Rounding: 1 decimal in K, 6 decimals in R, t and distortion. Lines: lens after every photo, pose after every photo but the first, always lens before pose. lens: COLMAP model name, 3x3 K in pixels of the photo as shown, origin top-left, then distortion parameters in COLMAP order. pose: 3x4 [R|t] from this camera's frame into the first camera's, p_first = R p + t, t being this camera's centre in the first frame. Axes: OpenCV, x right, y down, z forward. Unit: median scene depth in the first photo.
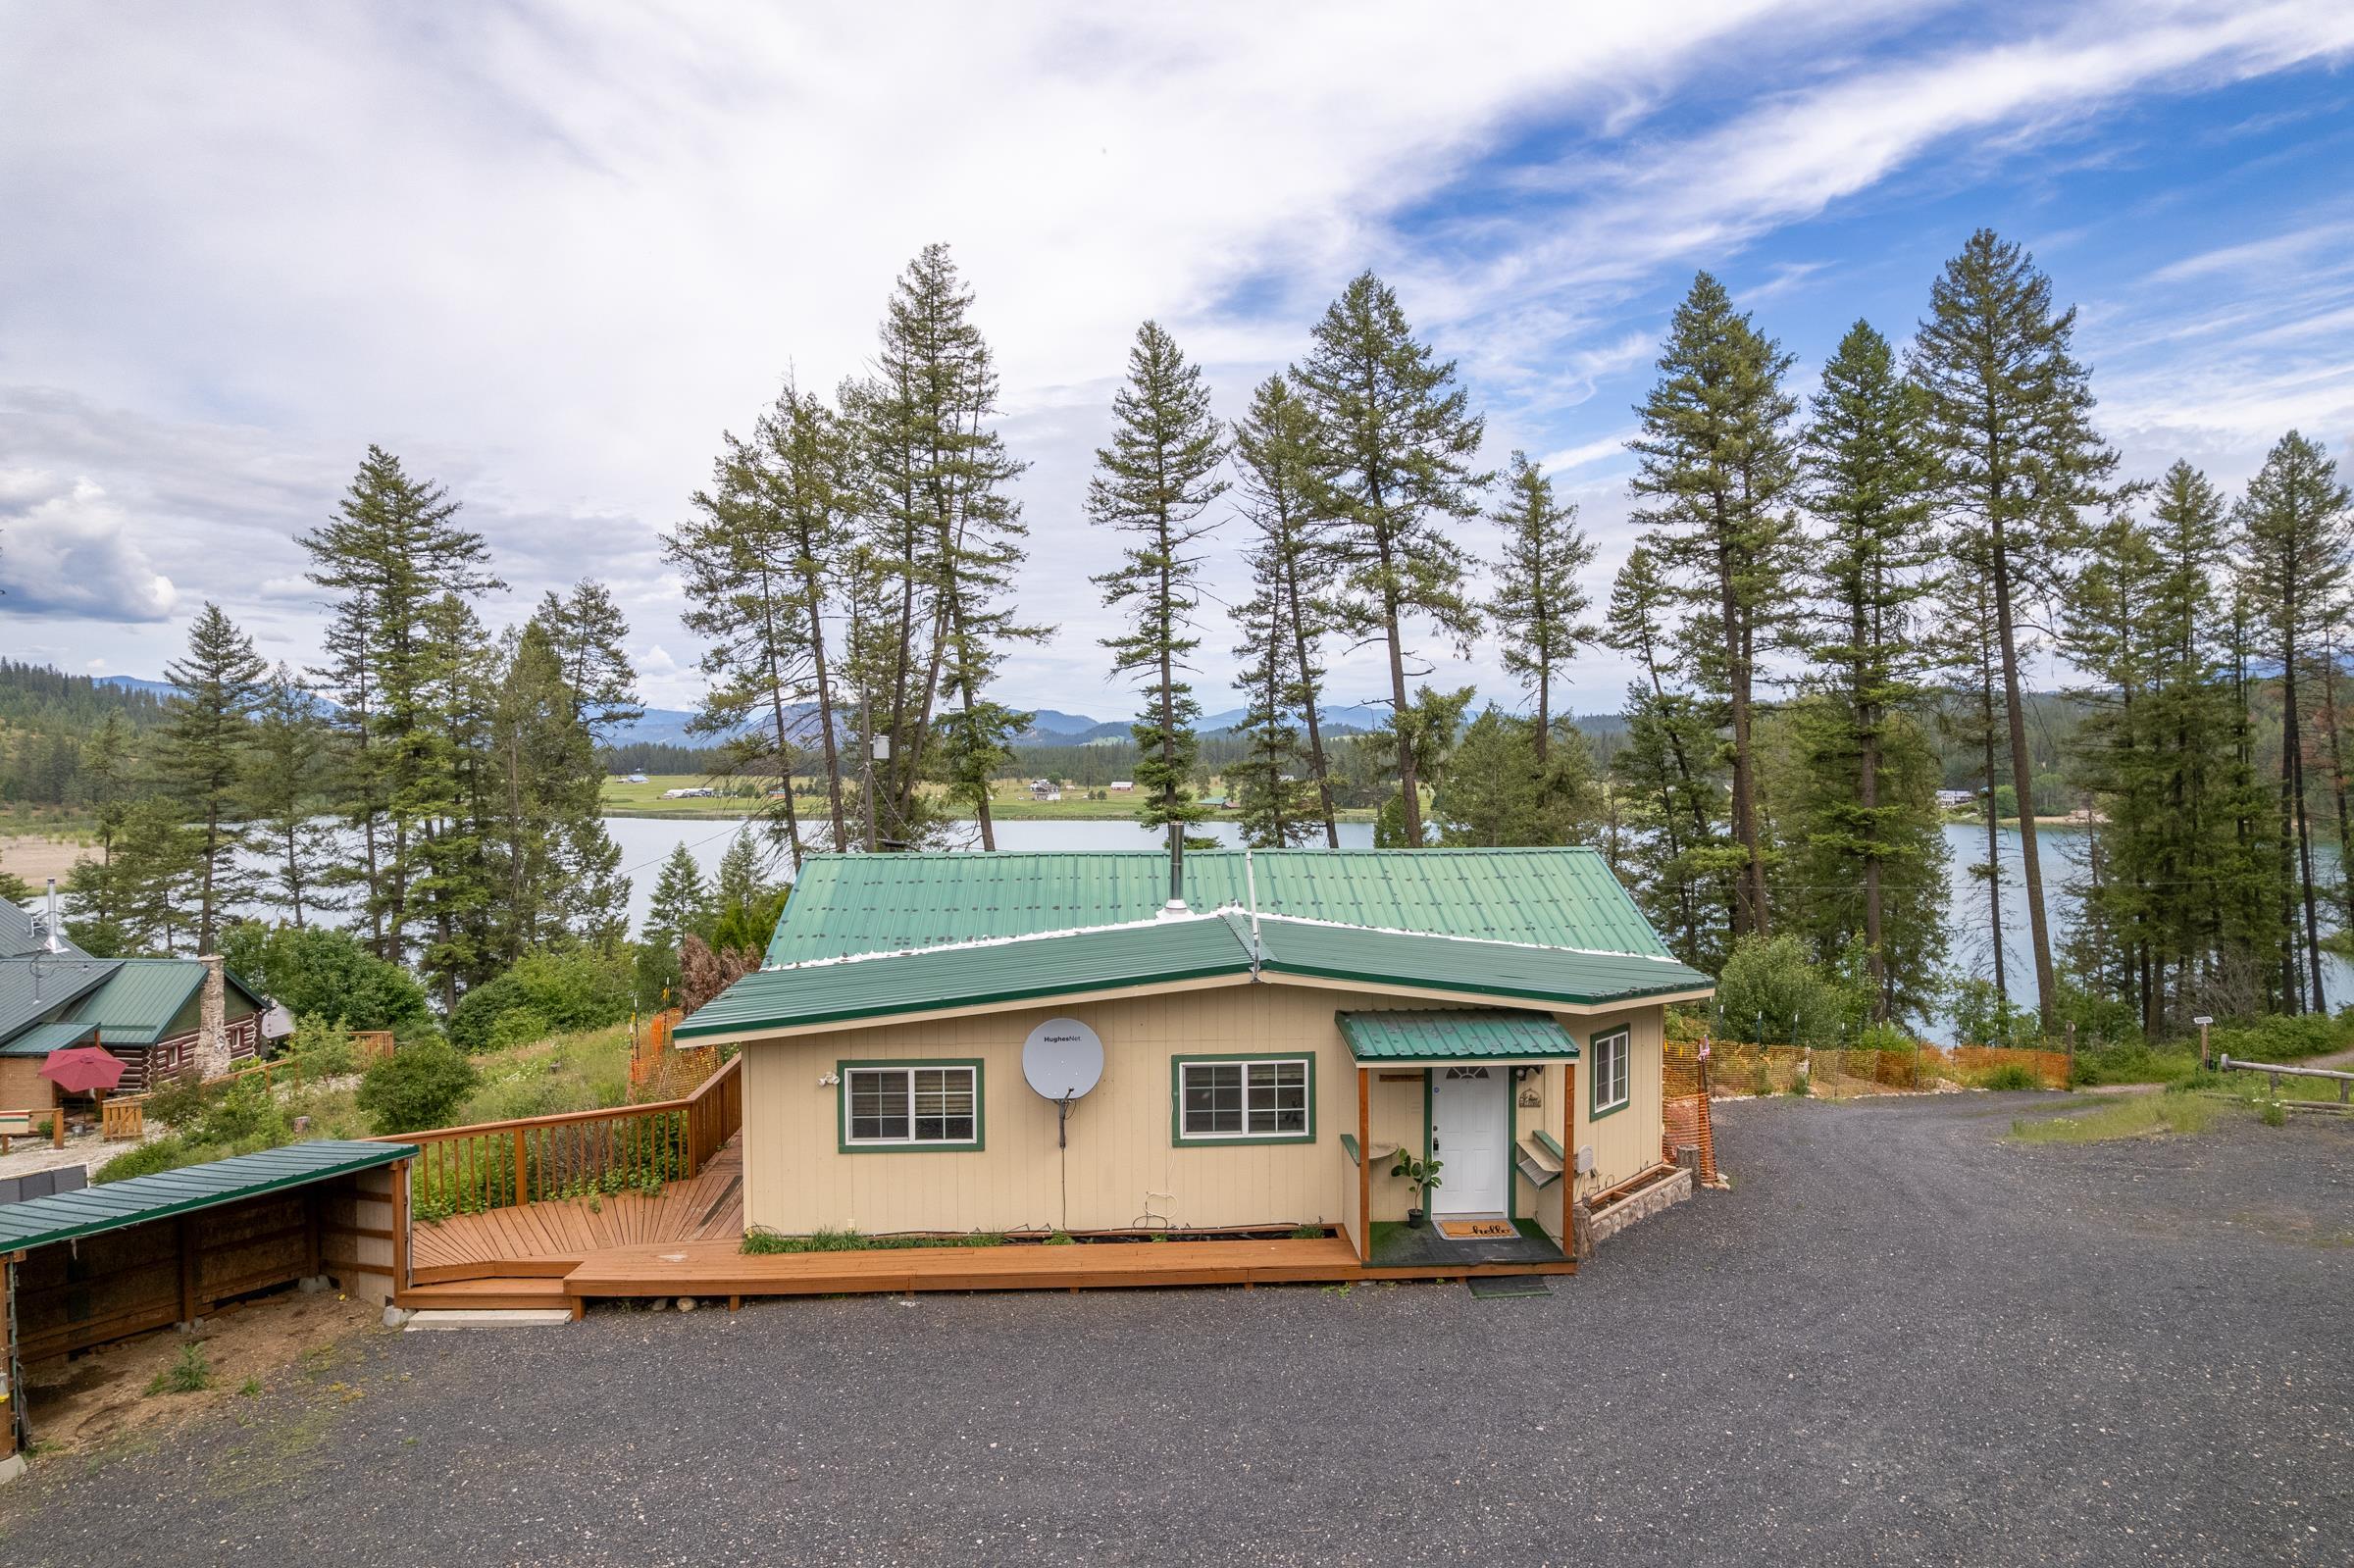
lens RADIAL K [[1501.5, 0, 1179.9], [0, 1501.5, 775.5], [0, 0, 1]] dist [-0.072939, 0.057346]
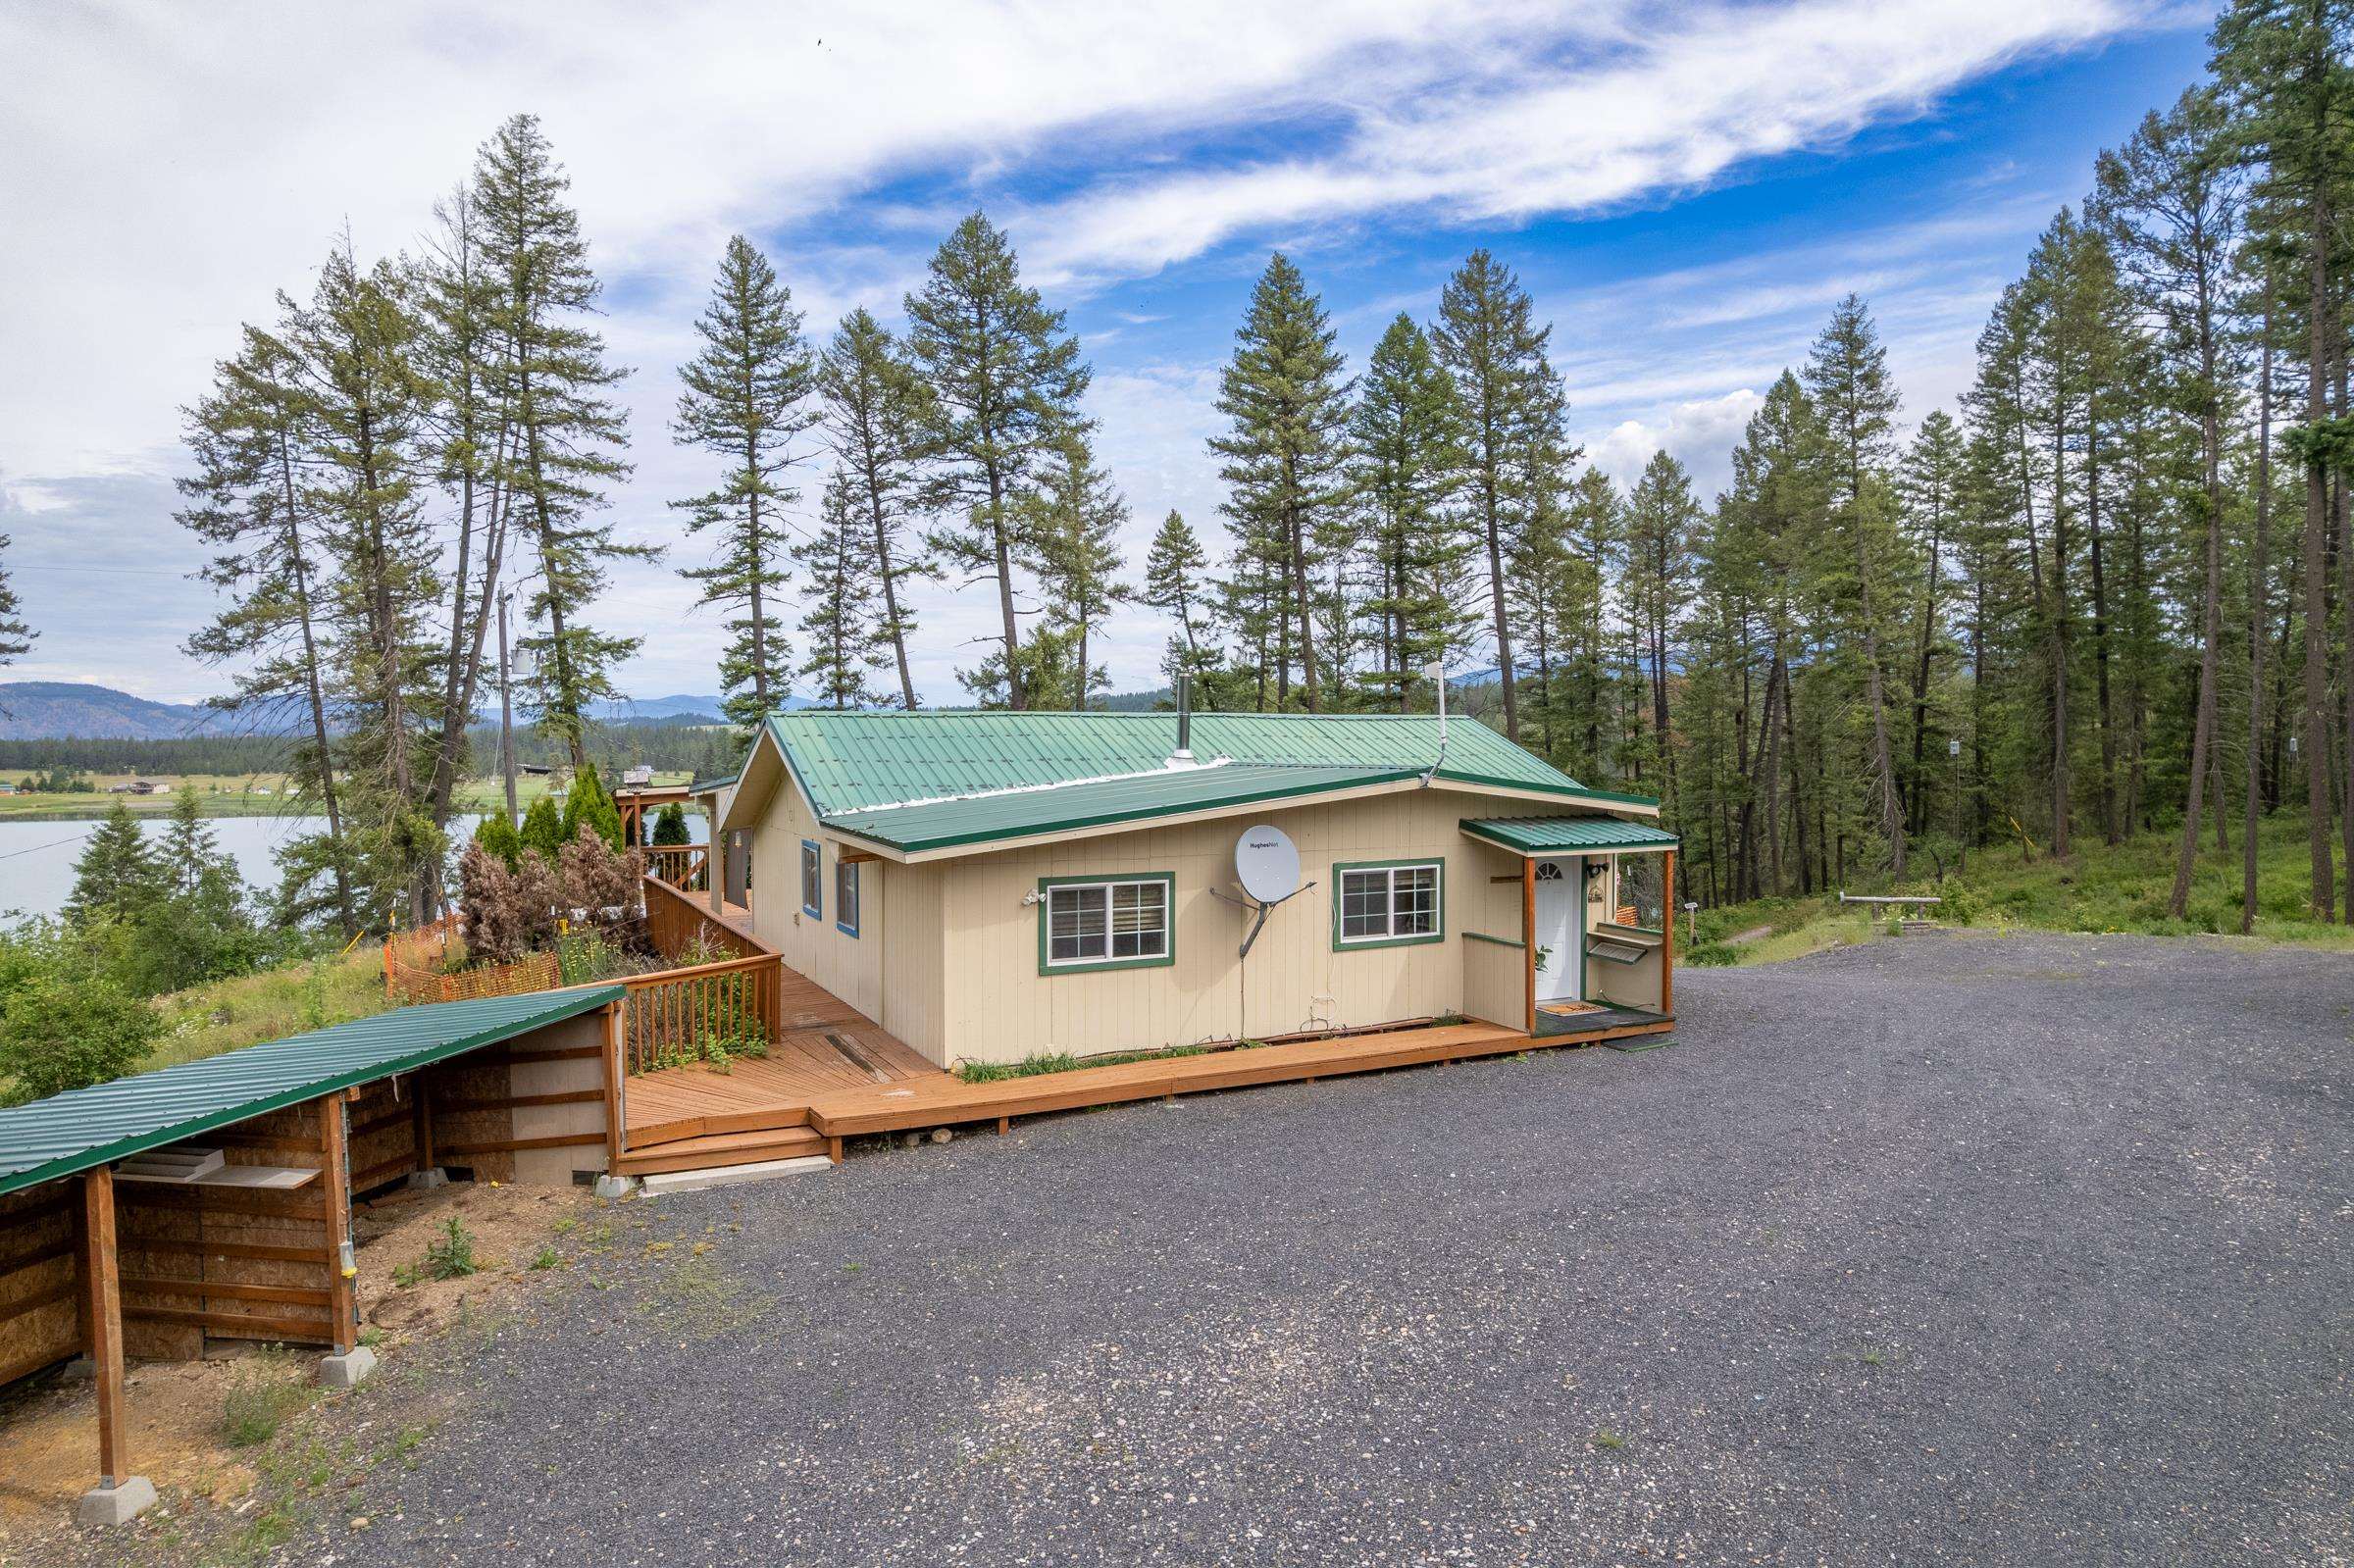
lens RADIAL K [[1501.5, 0, 1179.9], [0, 1501.5, 775.5], [0, 0, 1]] dist [-0.072939, 0.057346]
pose [[0.913891, -0.007217, 0.405896, -0.162679], [0.004312, 0.999958, 0.008072, 0.035702], [-0.405937, -0.005627, 0.913884, 0.025861]]
